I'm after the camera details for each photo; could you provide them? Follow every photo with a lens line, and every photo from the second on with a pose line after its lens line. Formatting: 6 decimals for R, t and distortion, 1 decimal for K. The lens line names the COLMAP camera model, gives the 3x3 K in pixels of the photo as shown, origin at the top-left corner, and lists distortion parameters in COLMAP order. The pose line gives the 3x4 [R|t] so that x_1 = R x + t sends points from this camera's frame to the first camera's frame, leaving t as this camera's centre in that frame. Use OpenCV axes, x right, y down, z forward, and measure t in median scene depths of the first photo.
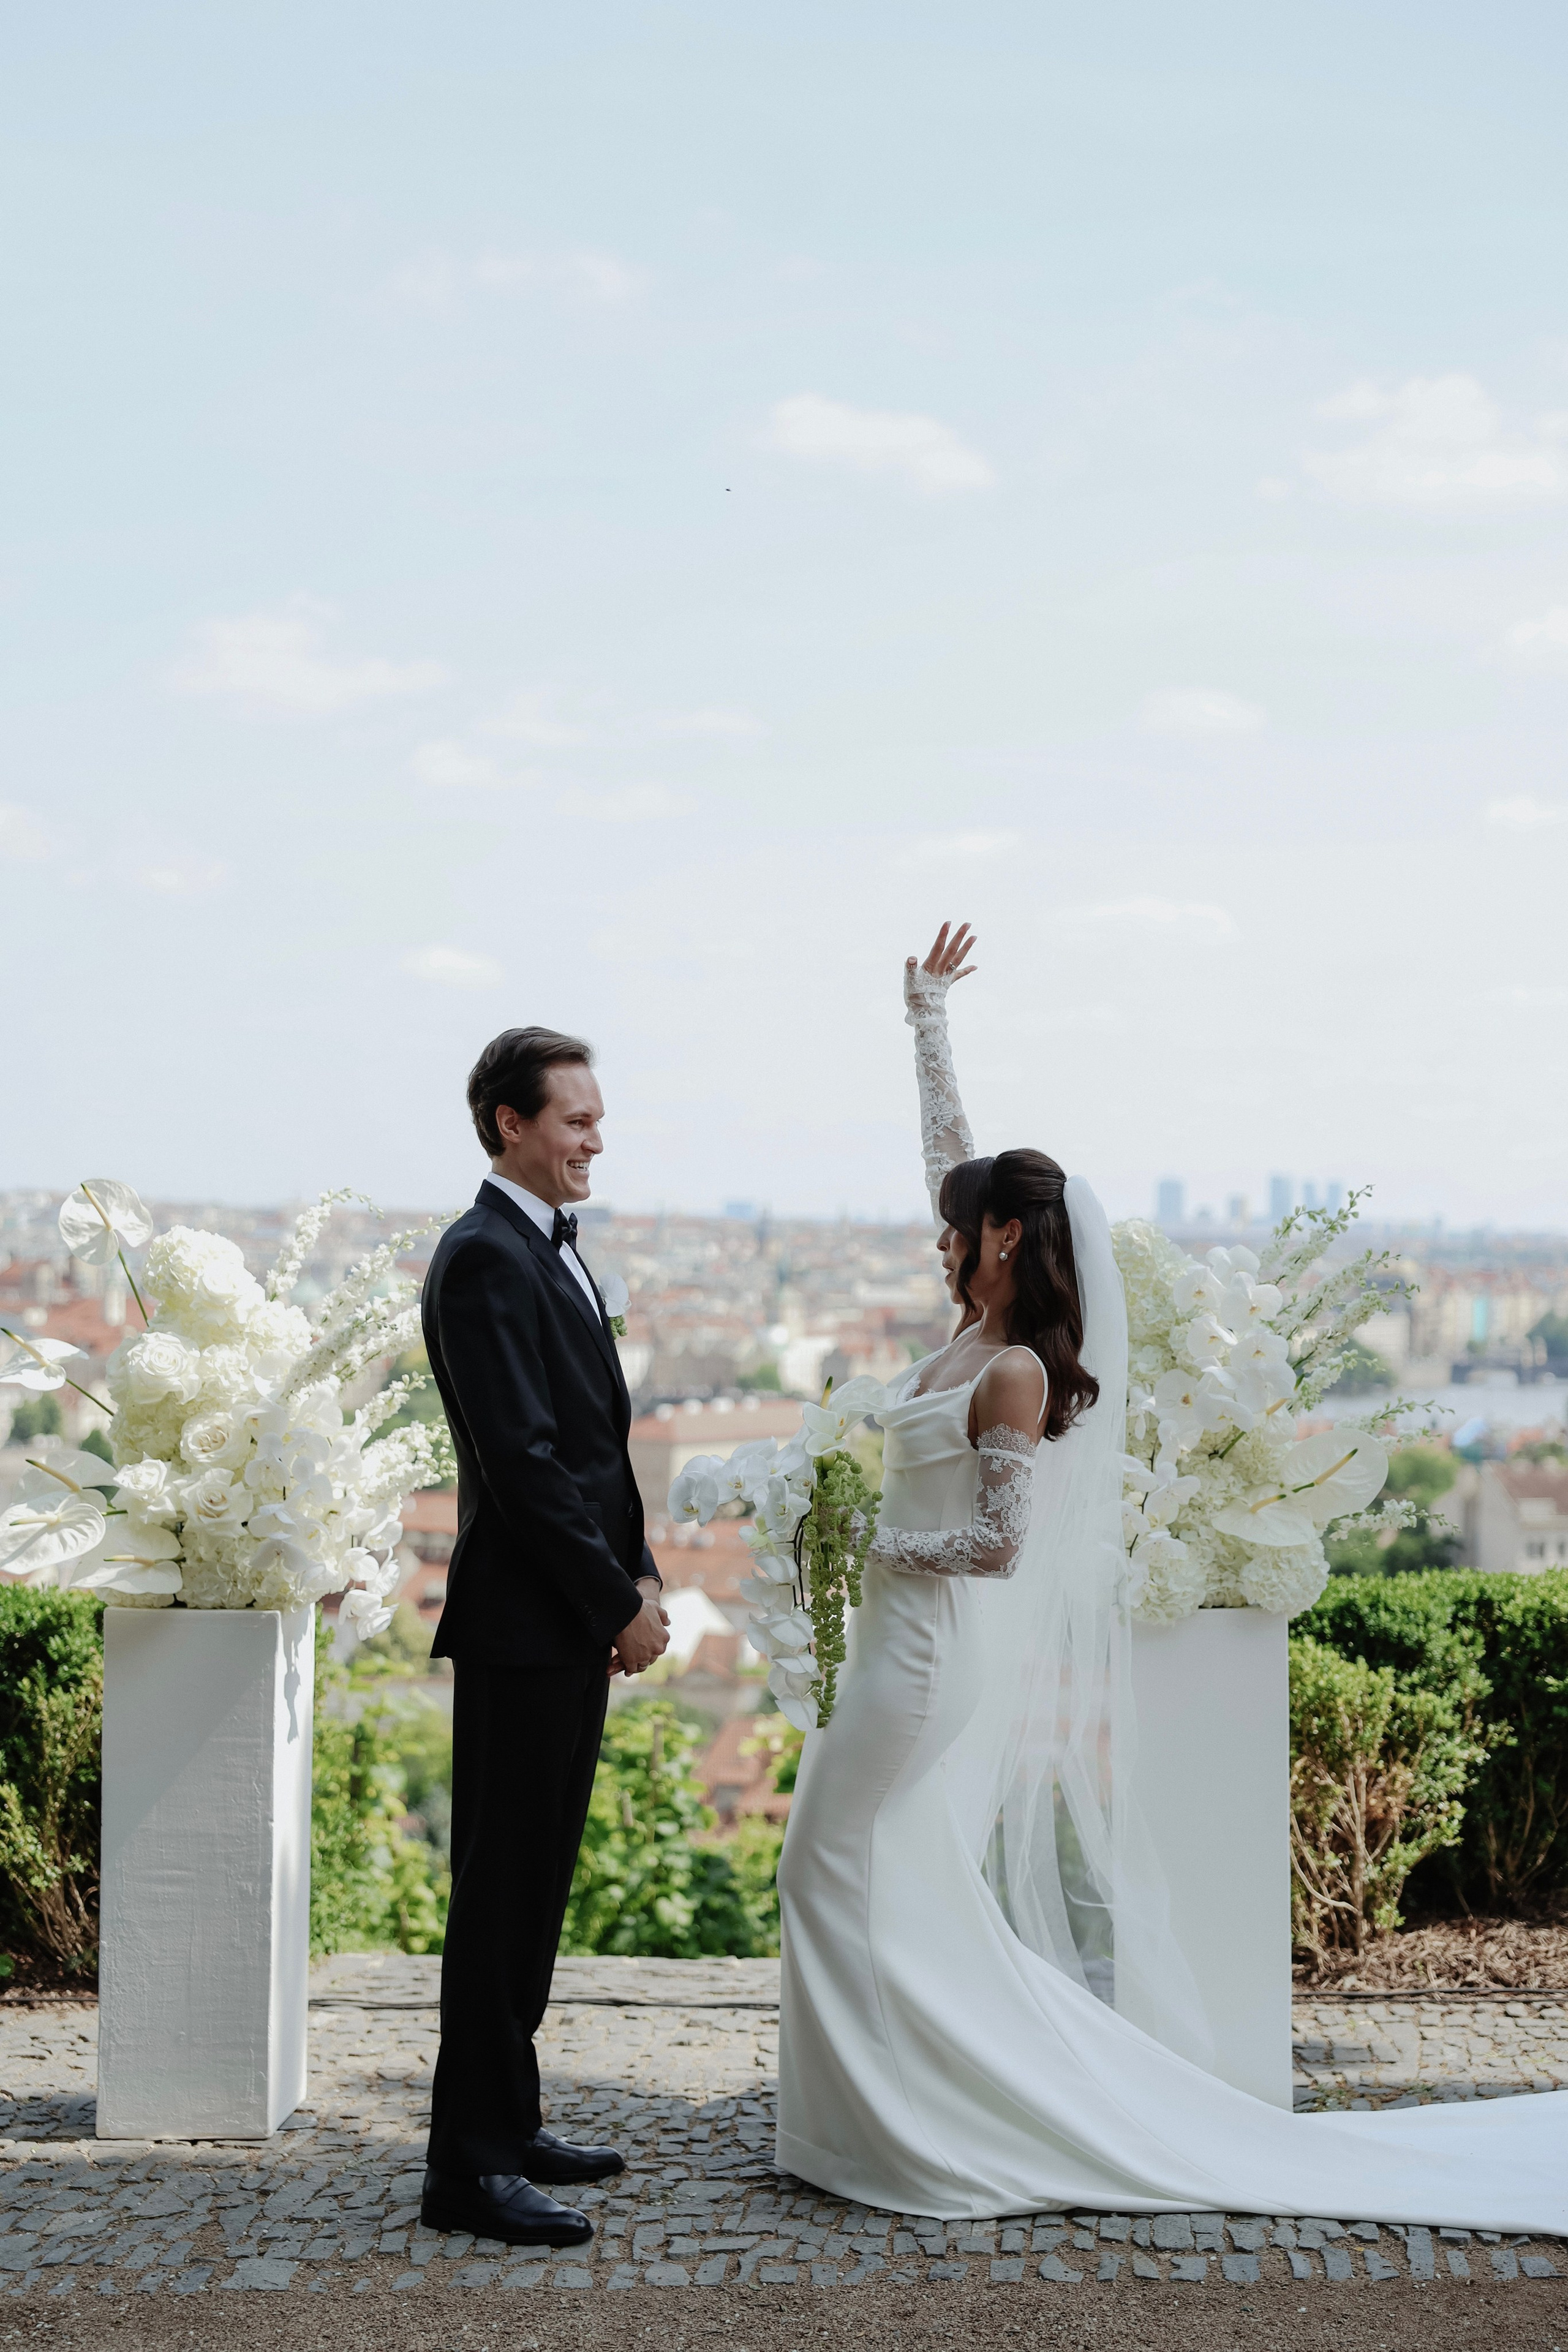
lens RADIAL K [[3161.9, 0, 1053.5], [0, 3161.9, 1179.4], [0, 0, 1]] dist [-0.041246, -0.001719]
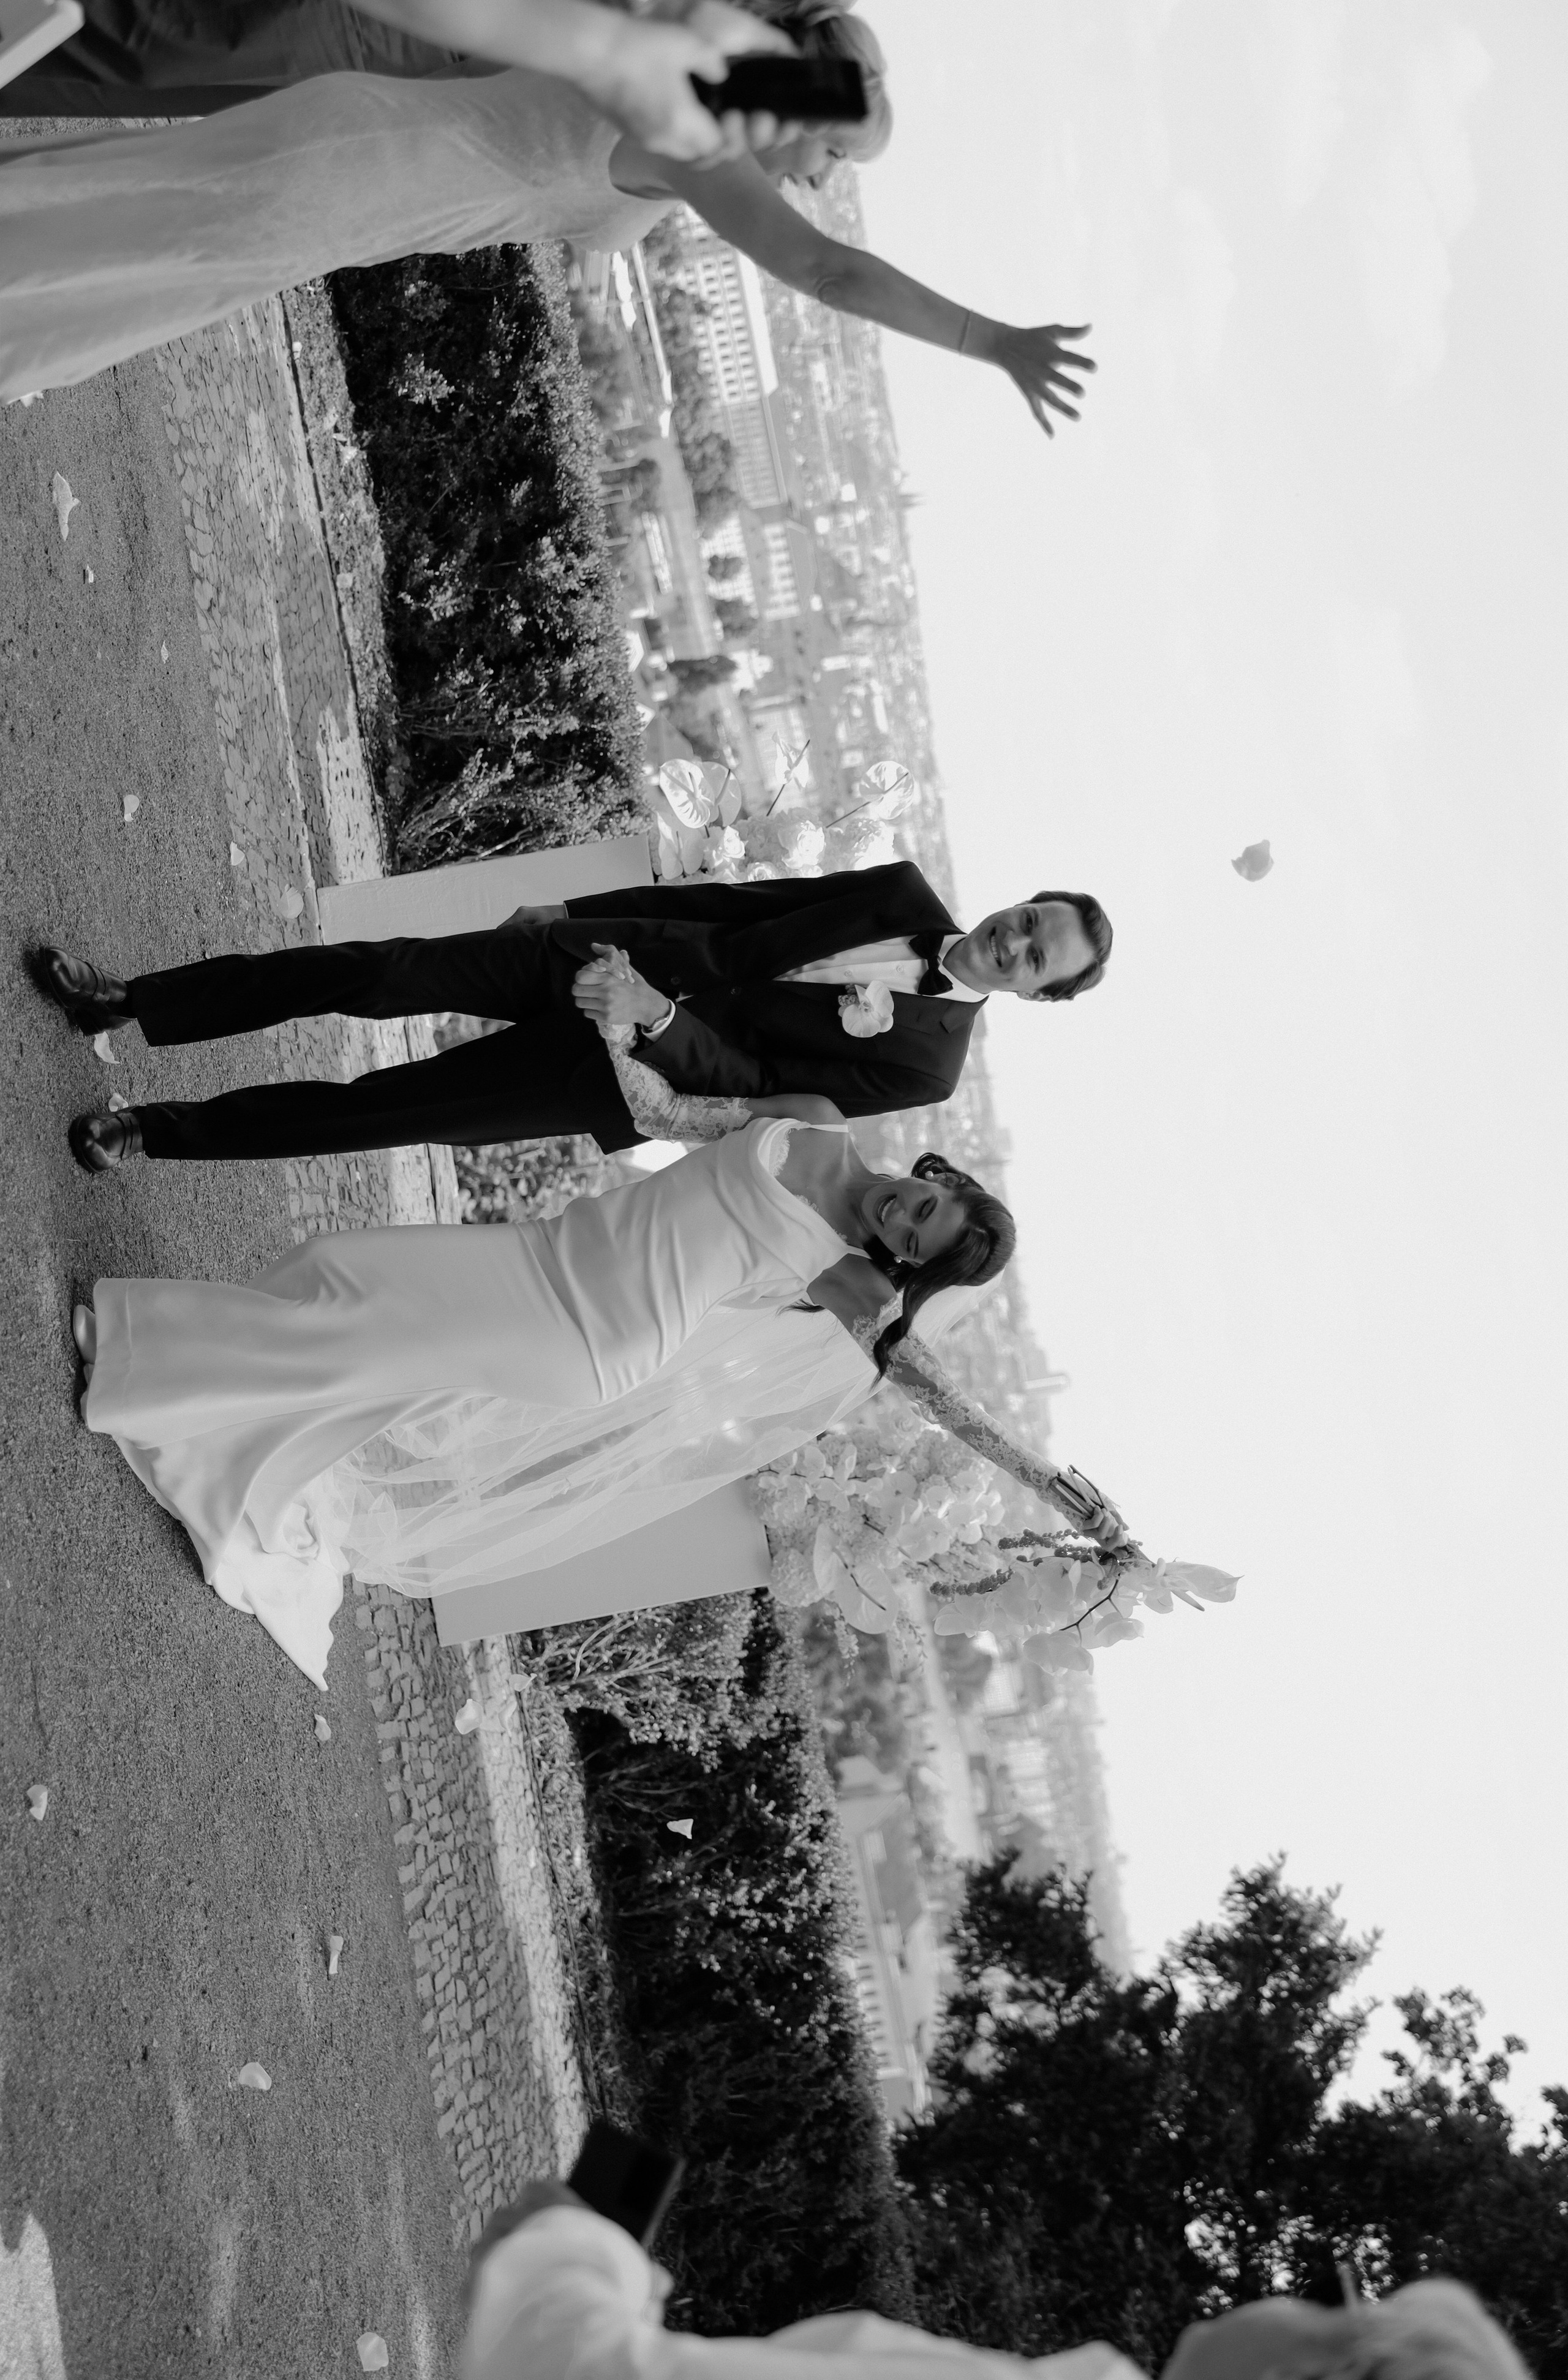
lens RADIAL K [[2632.4, 0, 853.0], [0, 2632.4, 1121.7], [0, 0, 1]] dist [0.013445, 0.016537]
pose [[0.175025, 0.977739, -0.115730, 0.008317], [-0.980964, 0.183219, 0.064350, -0.018211], [0.084121, 0.102264, 0.991194, -0.216418]]
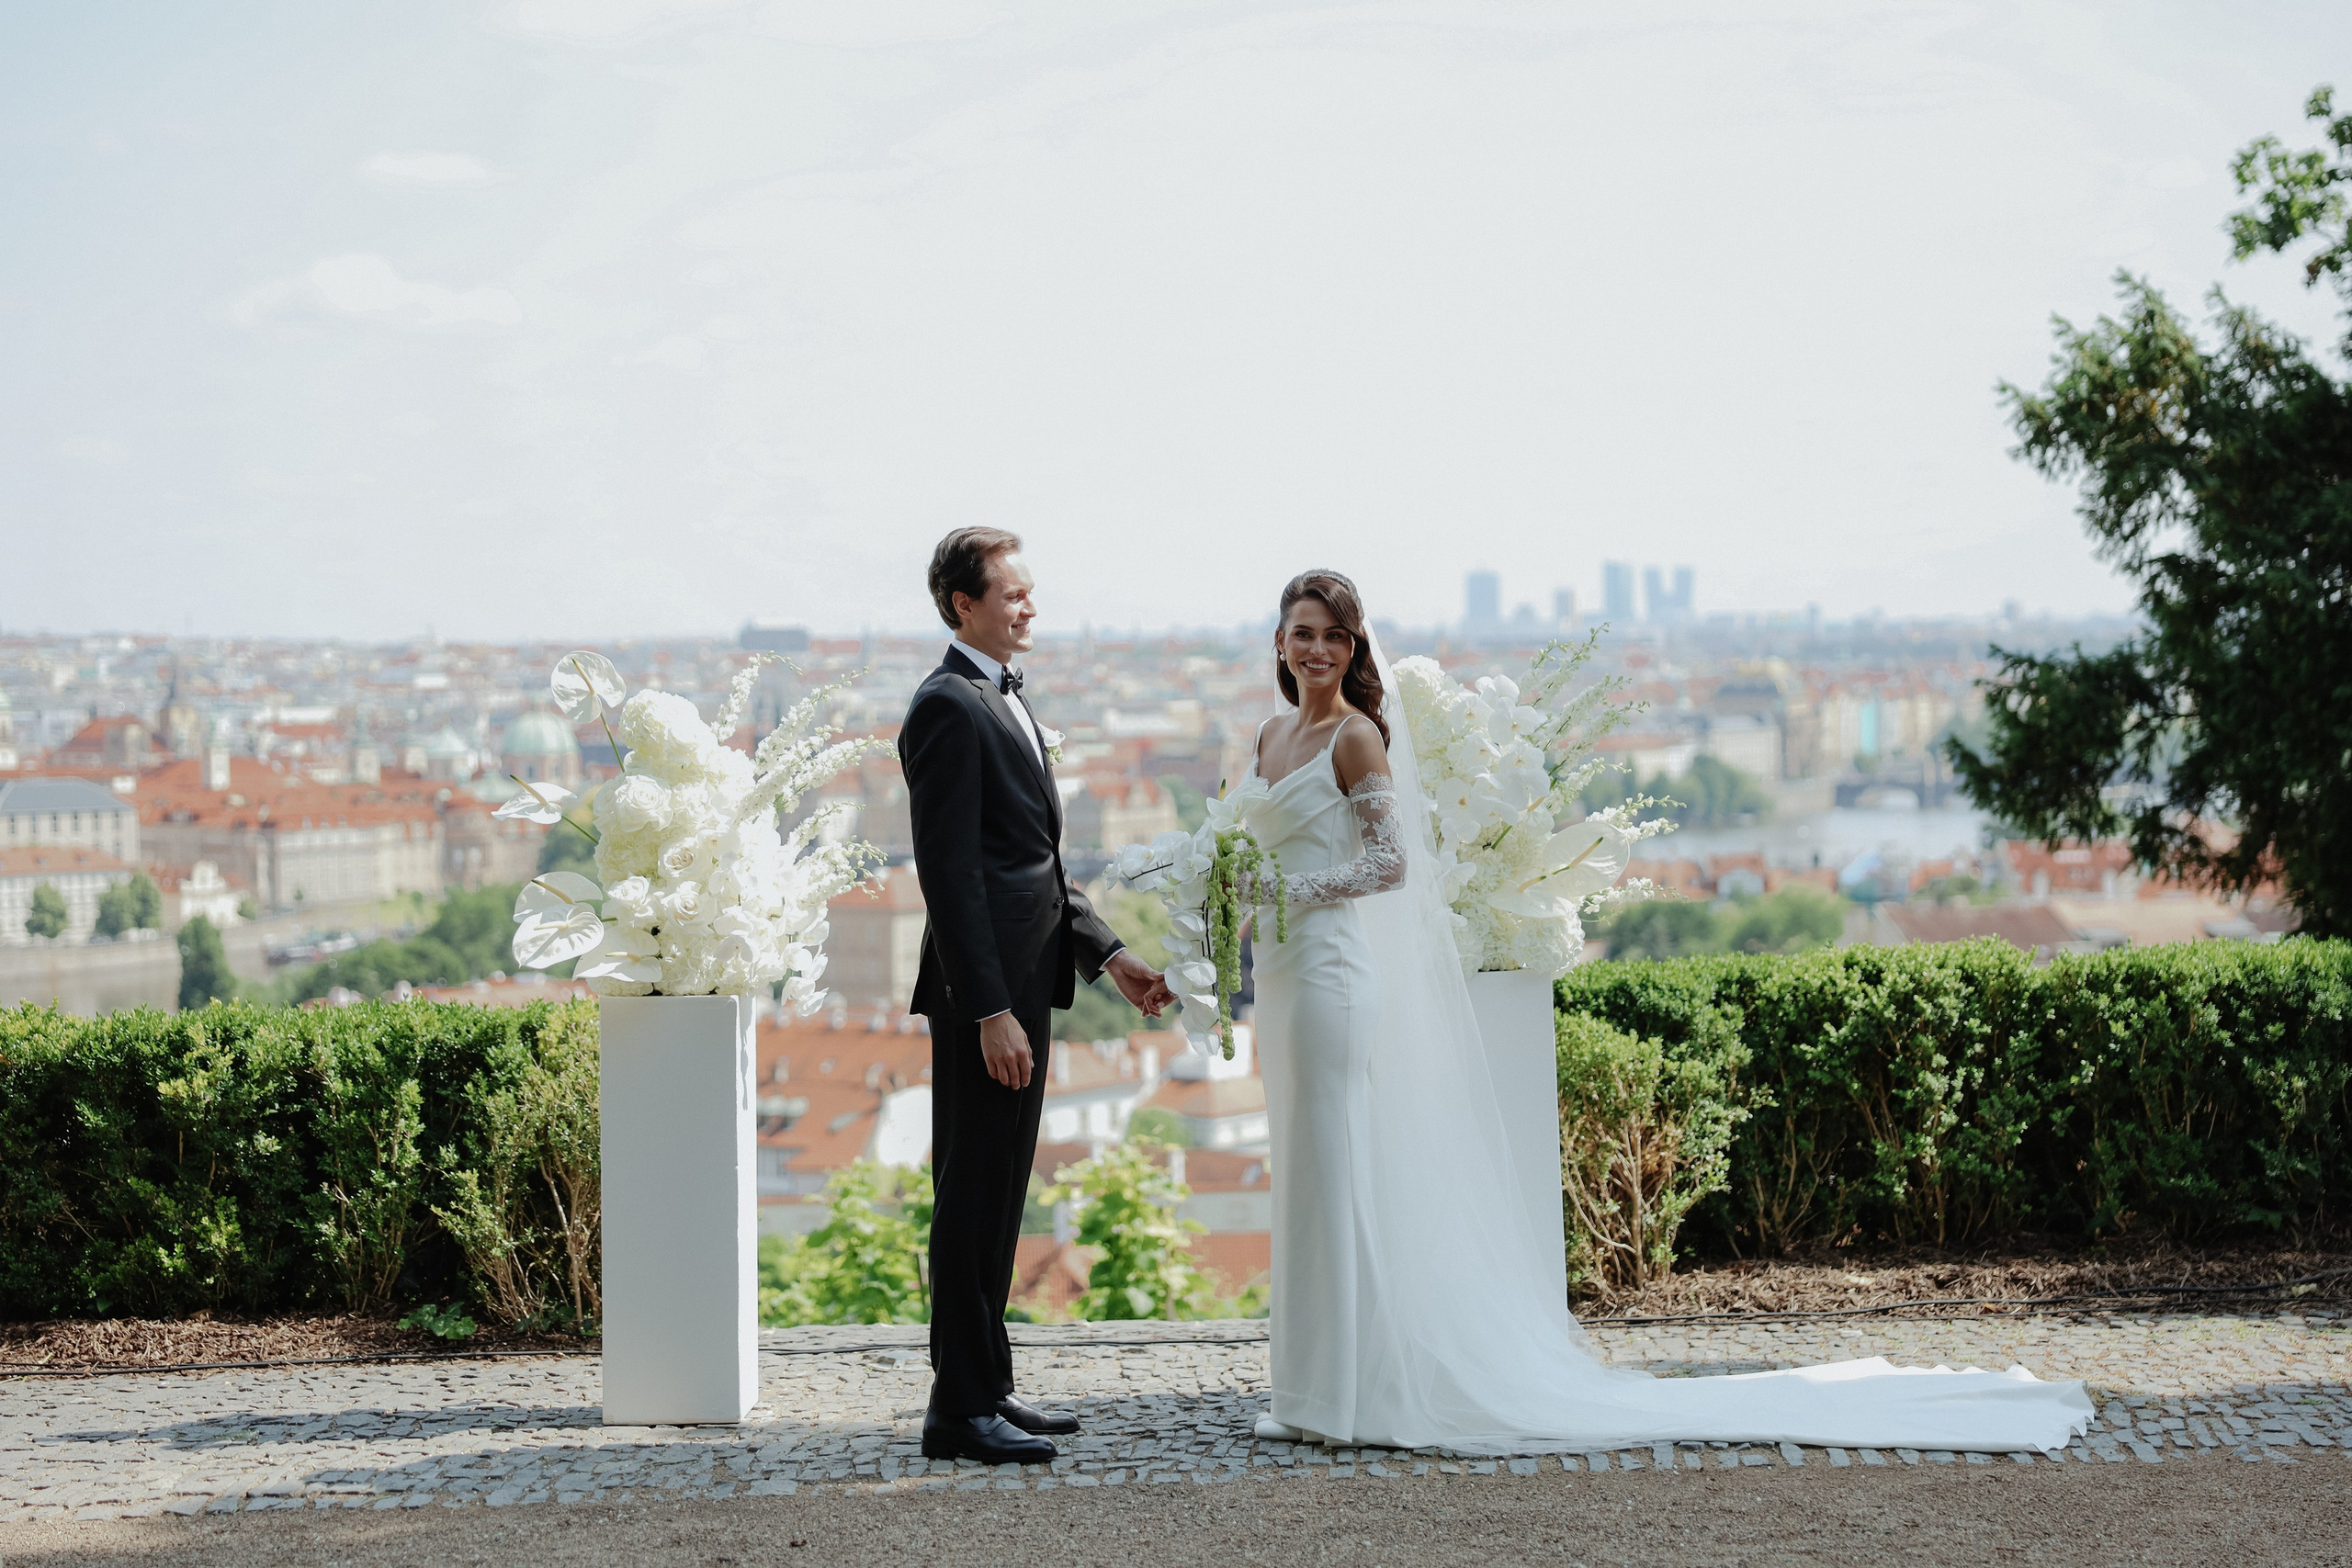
lens RADIAL K [[3810.7, 0, 1176.0], [0, 3810.7, 784.0], [0, 0, 1]] dist [0.195085, -0.000275]
pose [[0.998449, -0.033598, -0.044382, -0.002232], [0.035932, 0.997954, 0.052892, -0.015182], [0.042515, -0.054404, 0.997613, -0.375799]]
